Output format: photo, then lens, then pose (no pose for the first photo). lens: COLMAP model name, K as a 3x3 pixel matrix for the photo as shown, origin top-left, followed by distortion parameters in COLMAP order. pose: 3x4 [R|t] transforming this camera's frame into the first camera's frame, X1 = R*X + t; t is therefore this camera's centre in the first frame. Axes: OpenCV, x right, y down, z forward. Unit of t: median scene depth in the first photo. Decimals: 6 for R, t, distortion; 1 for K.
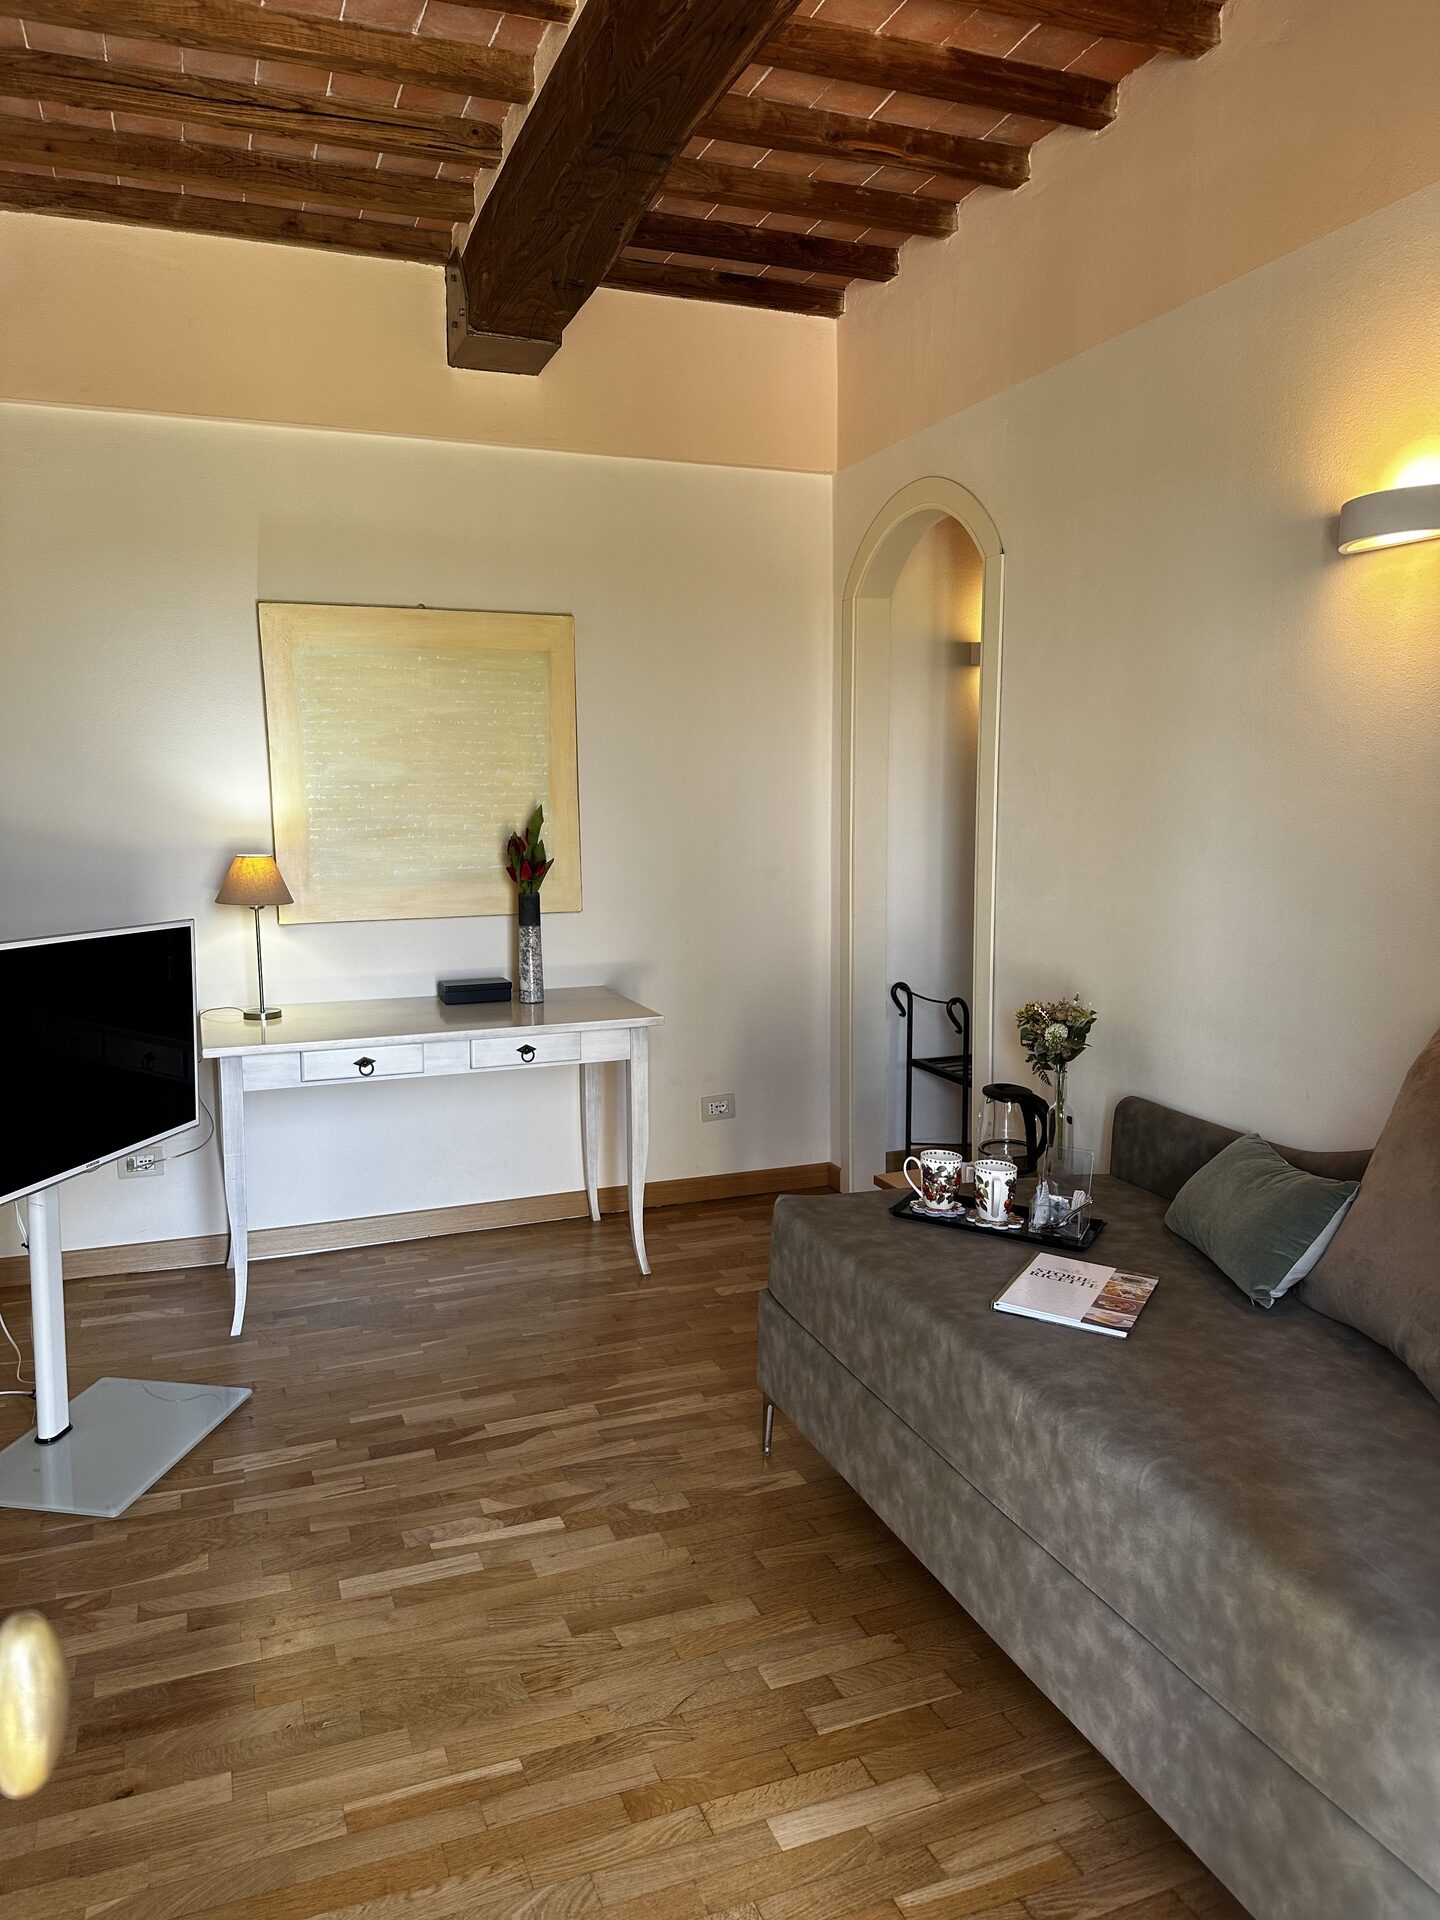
lens RADIAL K [[1359.1, 0, 720.6], [0, 1359.1, 960.1], [0, 0, 1]] dist [-0.000485, -0.000149]
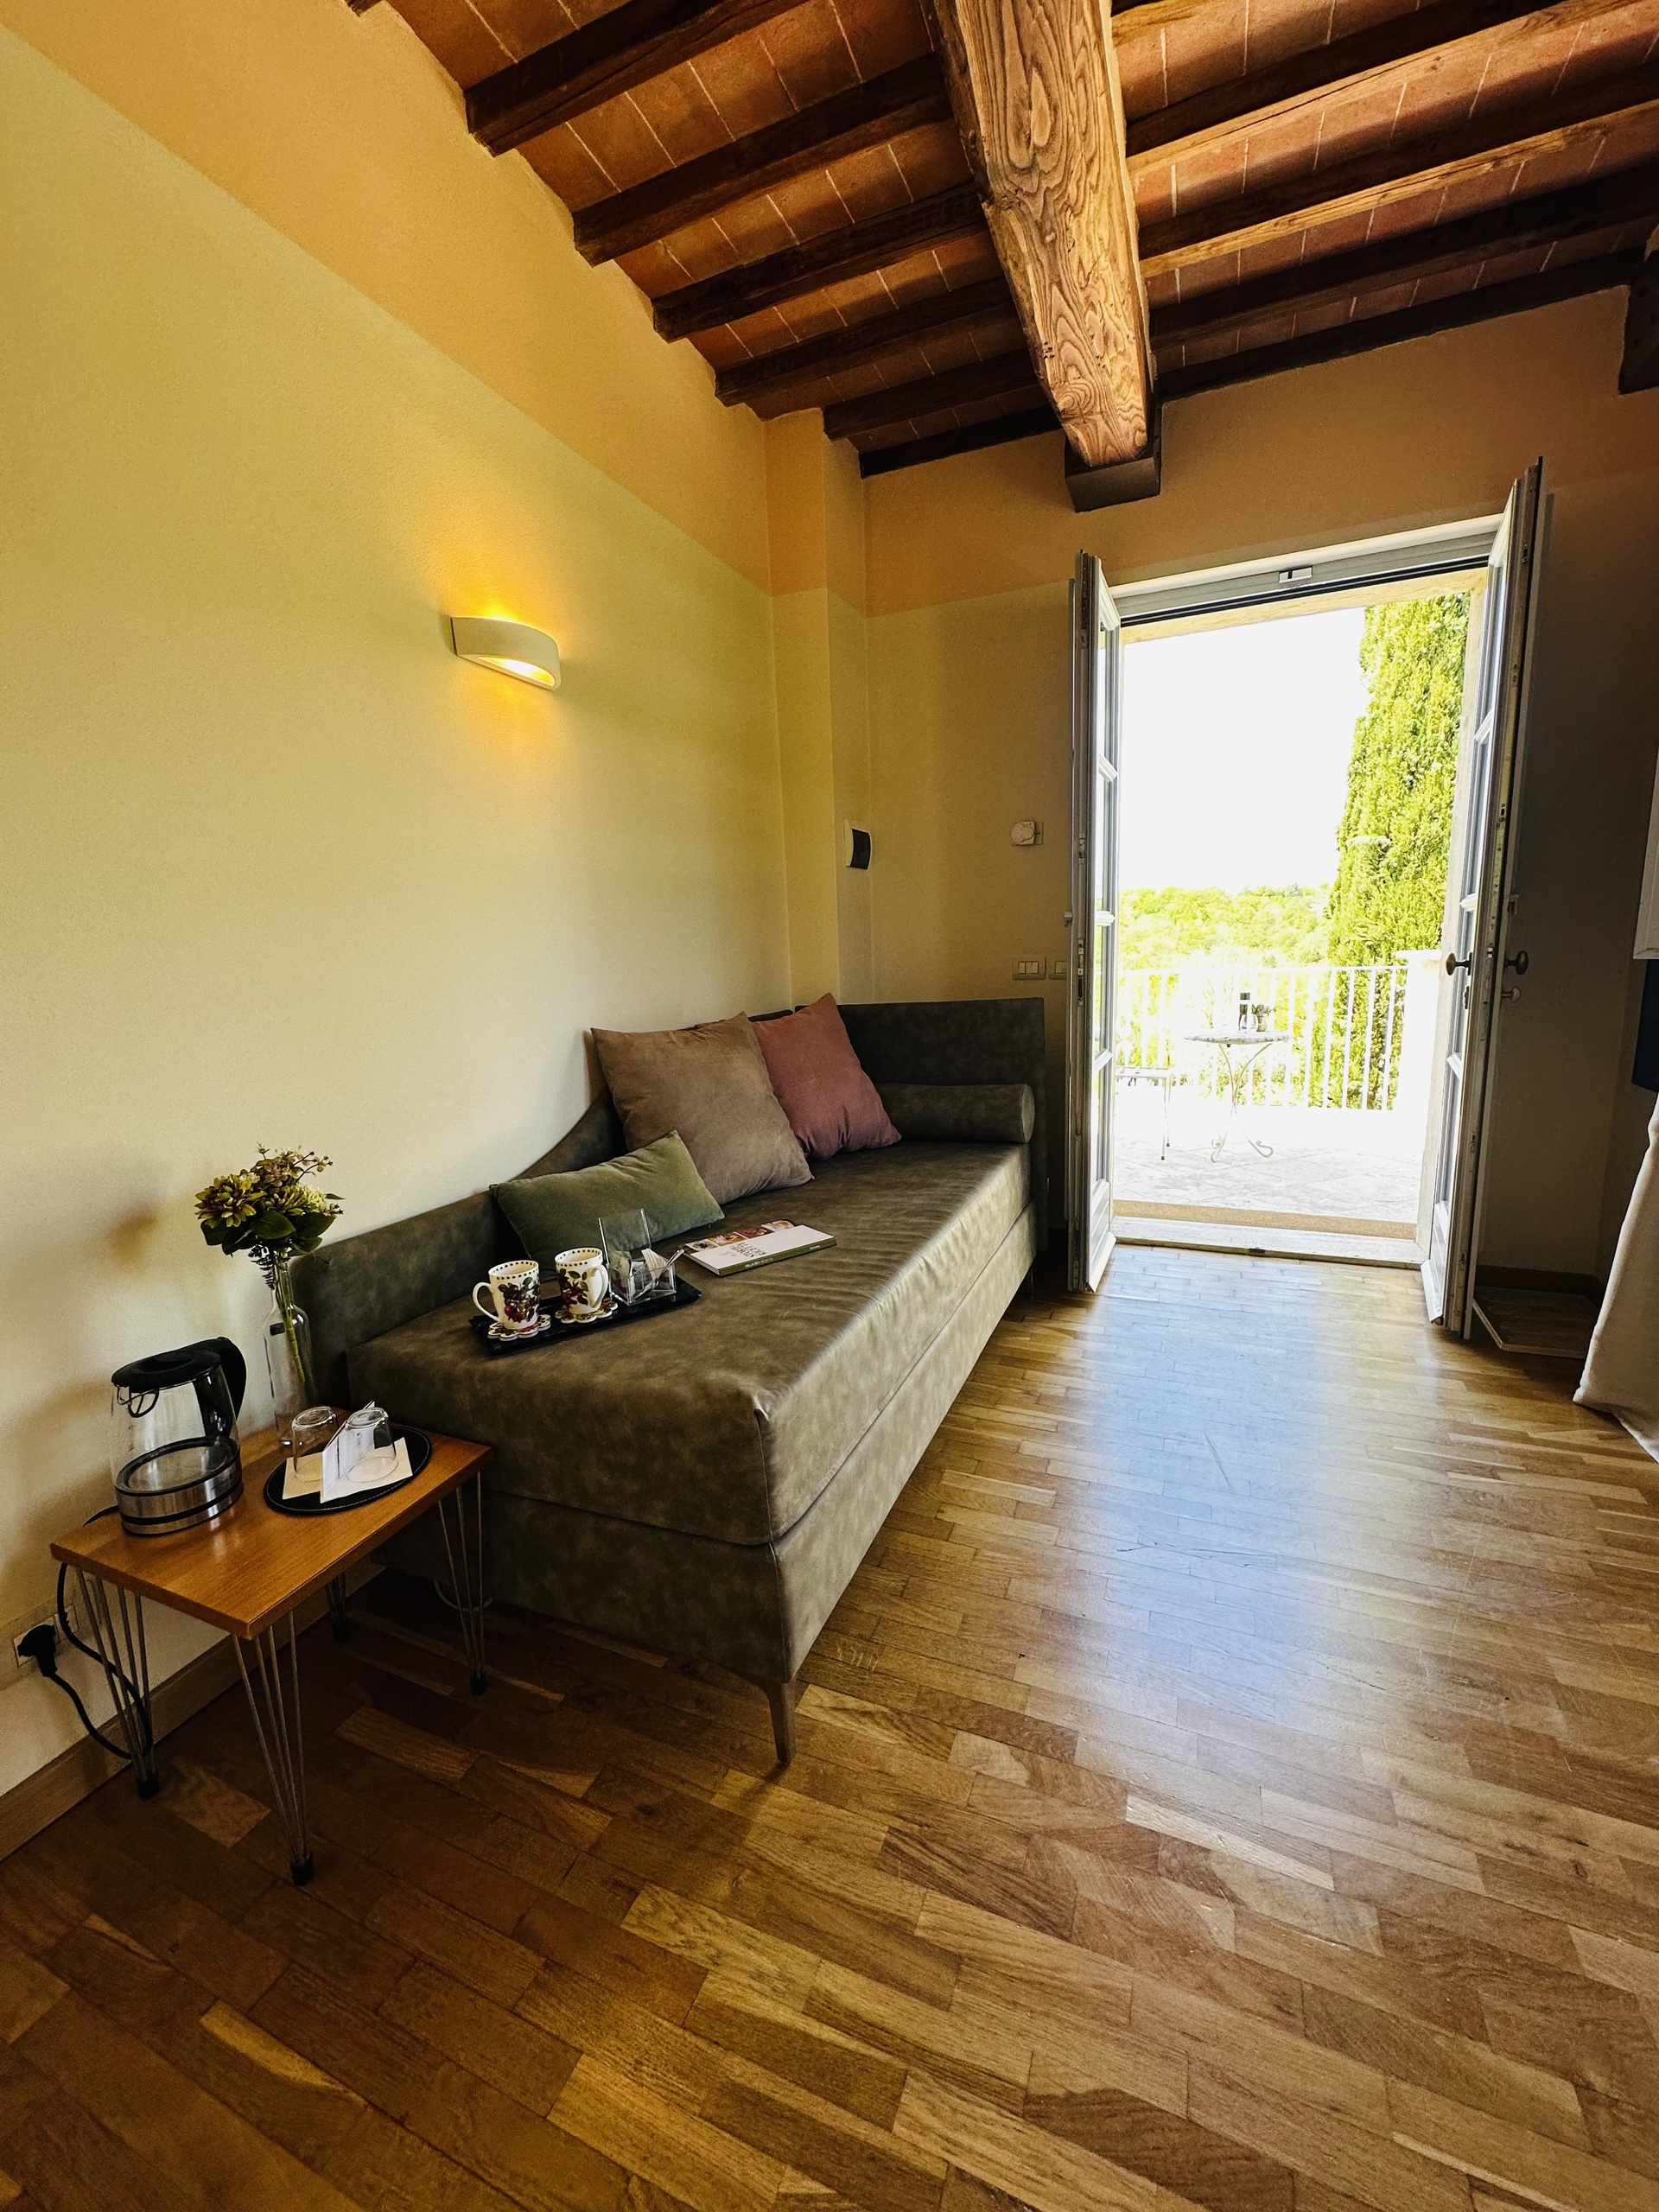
lens RADIAL K [[888.8, 0, 834.4], [0, 888.8, 1105.5], [0, 0, 1]] dist [0.000386, 0.000071]
pose [[-0.714688, -0.087915, 0.693897, -0.292099], [0.122751, 0.960907, 0.248173, -0.078513], [-0.688588, 0.262542, -0.675957, 1.291786]]
